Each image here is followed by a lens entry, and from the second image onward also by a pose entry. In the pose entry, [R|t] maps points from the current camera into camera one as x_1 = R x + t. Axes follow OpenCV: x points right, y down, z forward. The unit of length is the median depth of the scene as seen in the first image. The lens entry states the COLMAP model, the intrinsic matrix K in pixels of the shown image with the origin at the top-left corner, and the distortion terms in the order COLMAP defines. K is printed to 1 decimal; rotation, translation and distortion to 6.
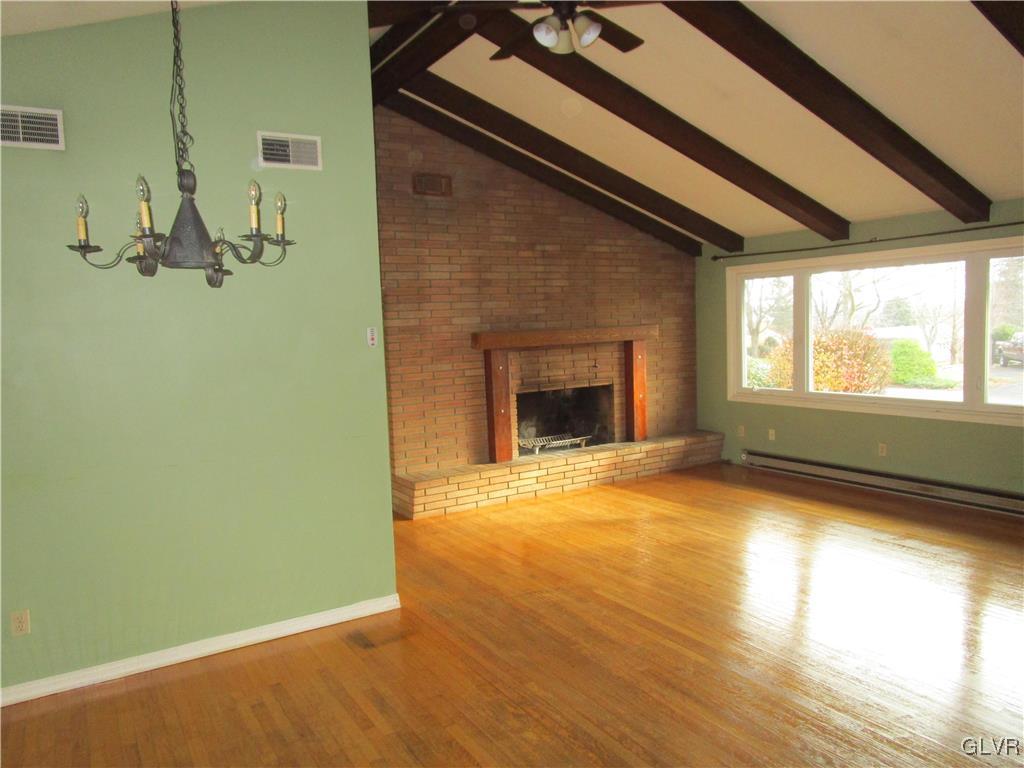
lens RADIAL K [[730.4, 0, 512.0], [0, 730.4, 384.0], [0, 0, 1]] dist [-0.015807, 0.000977]
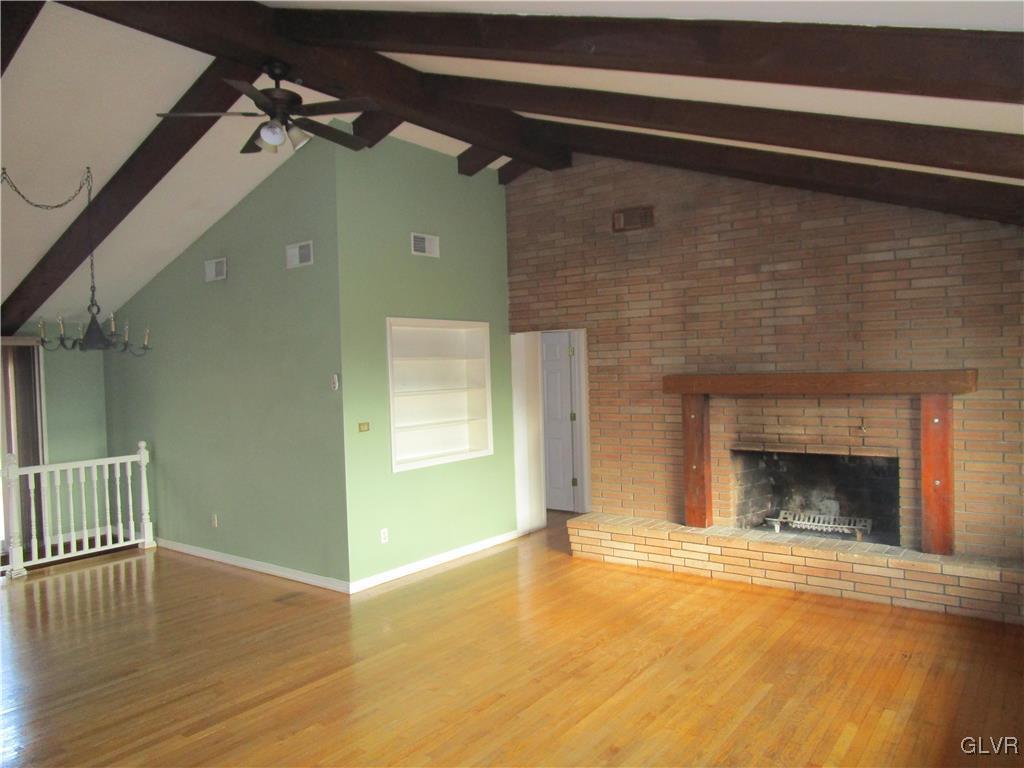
lens RADIAL K [[730.4, 0, 512.0], [0, 730.4, 384.0], [0, 0, 1]] dist [-0.015807, 0.000977]
pose [[0.370740, 0.052655, -0.927243, 0.697093], [-0.062238, 0.997556, 0.031764, -0.073977], [0.926649, 0.045933, 0.373111, 0.481420]]
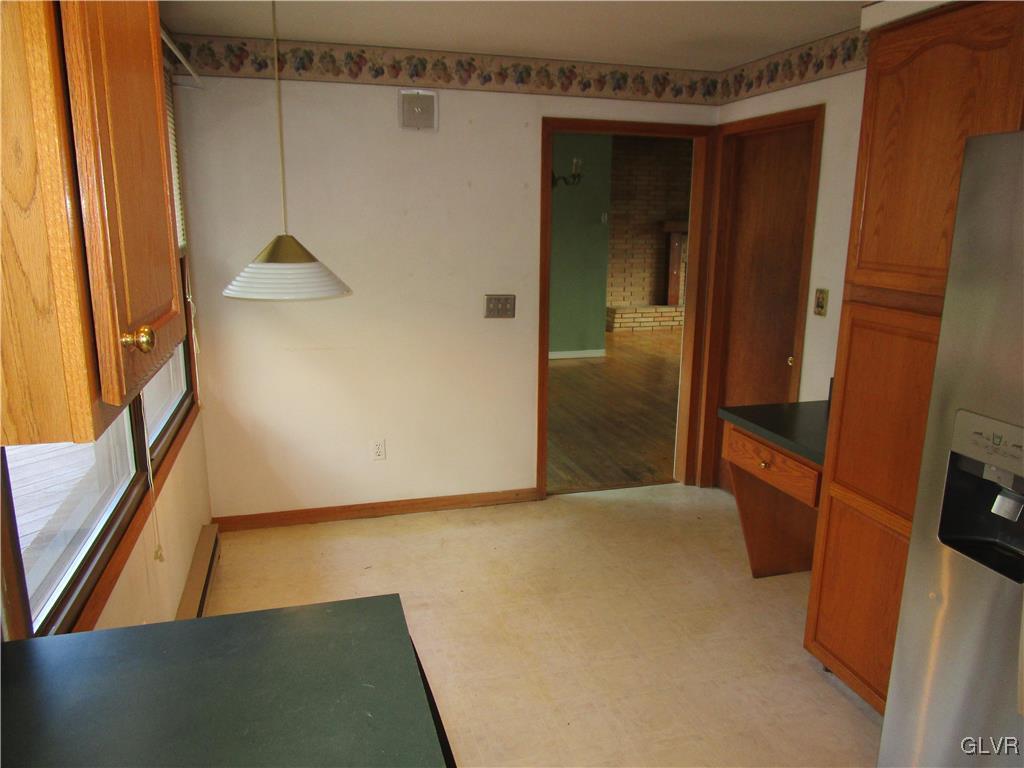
lens RADIAL K [[730.4, 0, 512.0], [0, 730.4, 384.0], [0, 0, 1]] dist [-0.015807, 0.000977]
pose [[0.961686, 0.104540, -0.253440, 0.073469], [-0.067973, 0.986500, 0.148988, 0.064318], [0.265594, -0.126052, 0.955809, -0.629624]]
